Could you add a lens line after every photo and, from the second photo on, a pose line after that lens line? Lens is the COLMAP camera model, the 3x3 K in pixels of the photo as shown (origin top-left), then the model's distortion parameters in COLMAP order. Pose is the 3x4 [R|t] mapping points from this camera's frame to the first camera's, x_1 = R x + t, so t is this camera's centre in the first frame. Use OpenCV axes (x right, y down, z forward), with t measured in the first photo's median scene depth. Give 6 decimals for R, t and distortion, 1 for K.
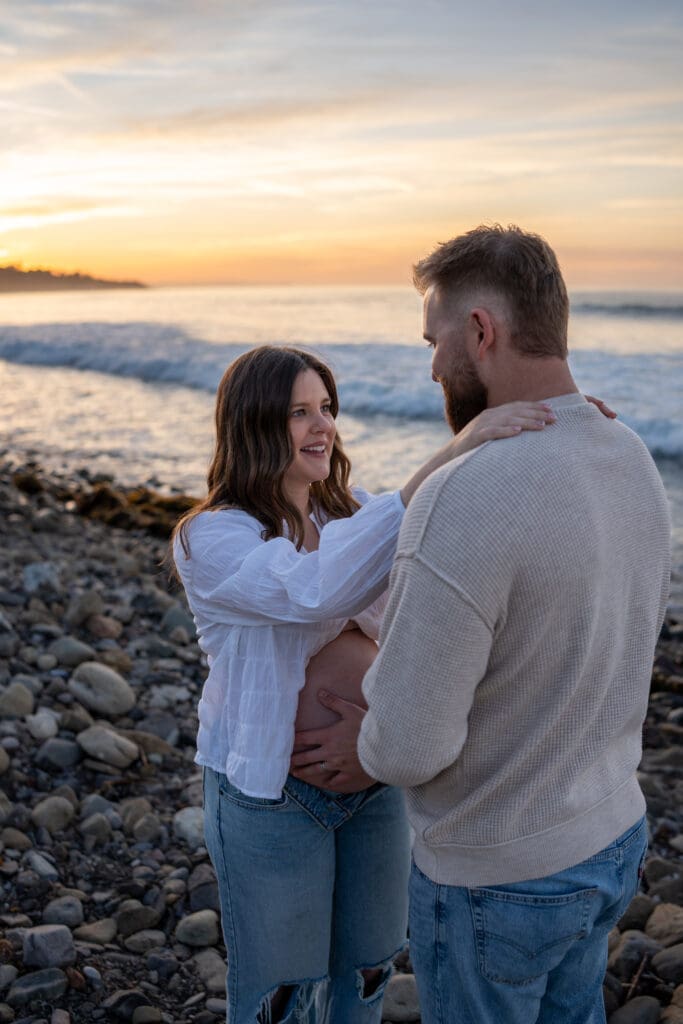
lens RADIAL K [[946.9, 0, 344.1], [0, 946.9, 528.3], [0, 0, 1]] dist [-0.187578, 0.224740]
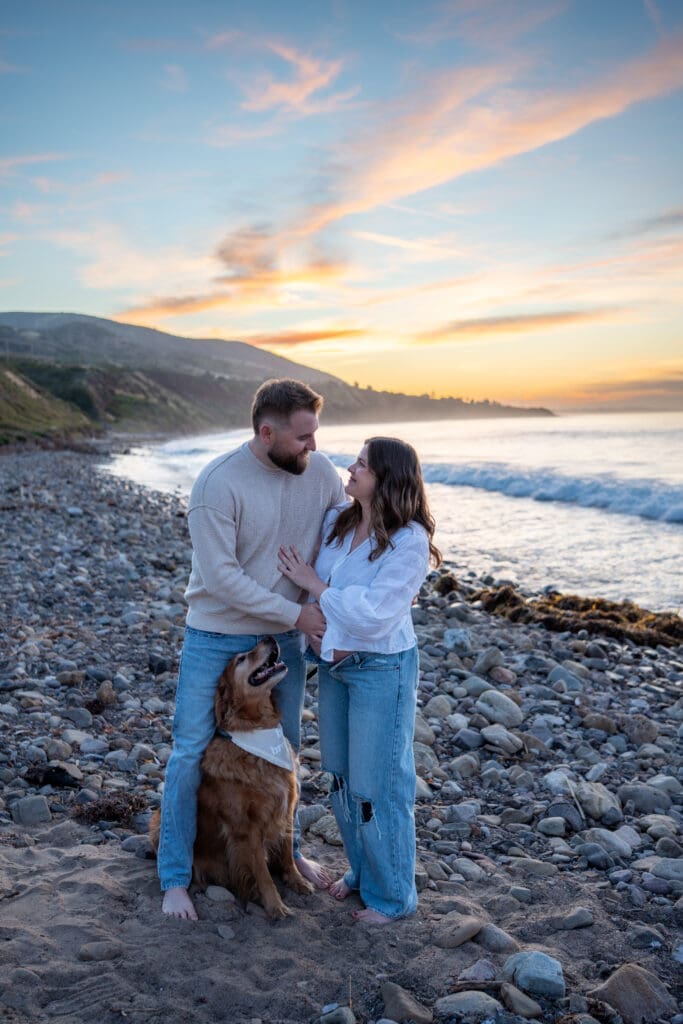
lens RADIAL K [[946.9, 0, 344.1], [0, 946.9, 528.3], [0, 0, 1]] dist [-0.187578, 0.224740]
pose [[0.912433, 0.014960, -0.408954, 0.094653], [-0.068682, 0.990755, -0.116995, 0.088920], [0.403422, 0.134838, 0.905024, -0.390665]]
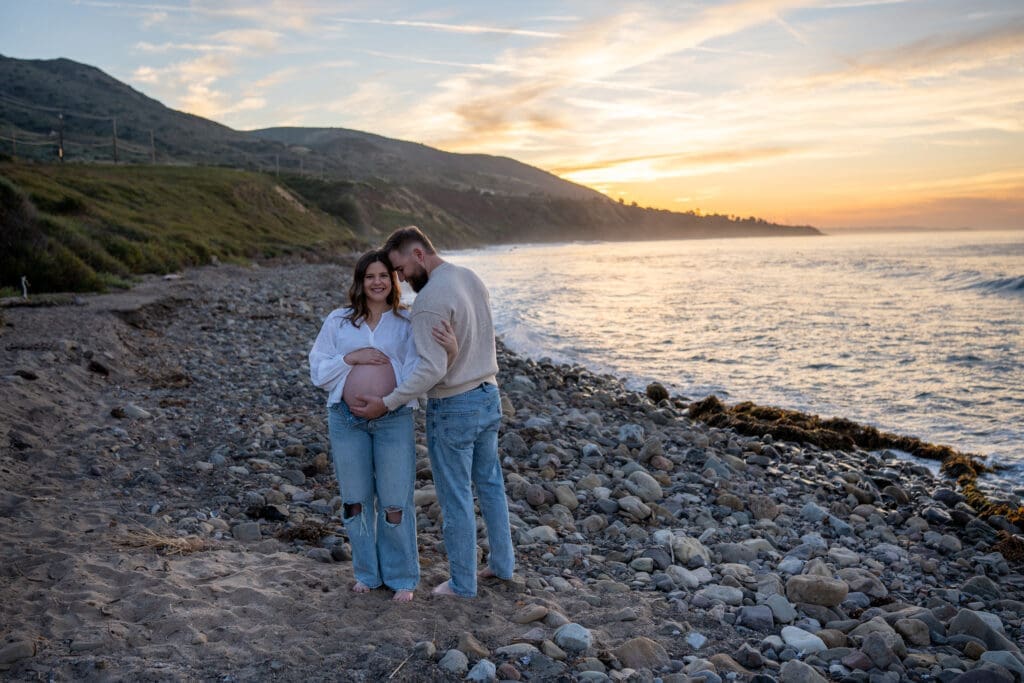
lens RADIAL K [[946.9, 0, 512.0], [0, 946.9, 341.5], [0, 0, 1]] dist [-0.187578, 0.224740]
pose [[0.866419, 0.028949, -0.498479, 0.367708], [-0.097086, 0.989032, -0.111310, 0.131182], [0.489789, 0.144837, 0.859726, -0.590880]]
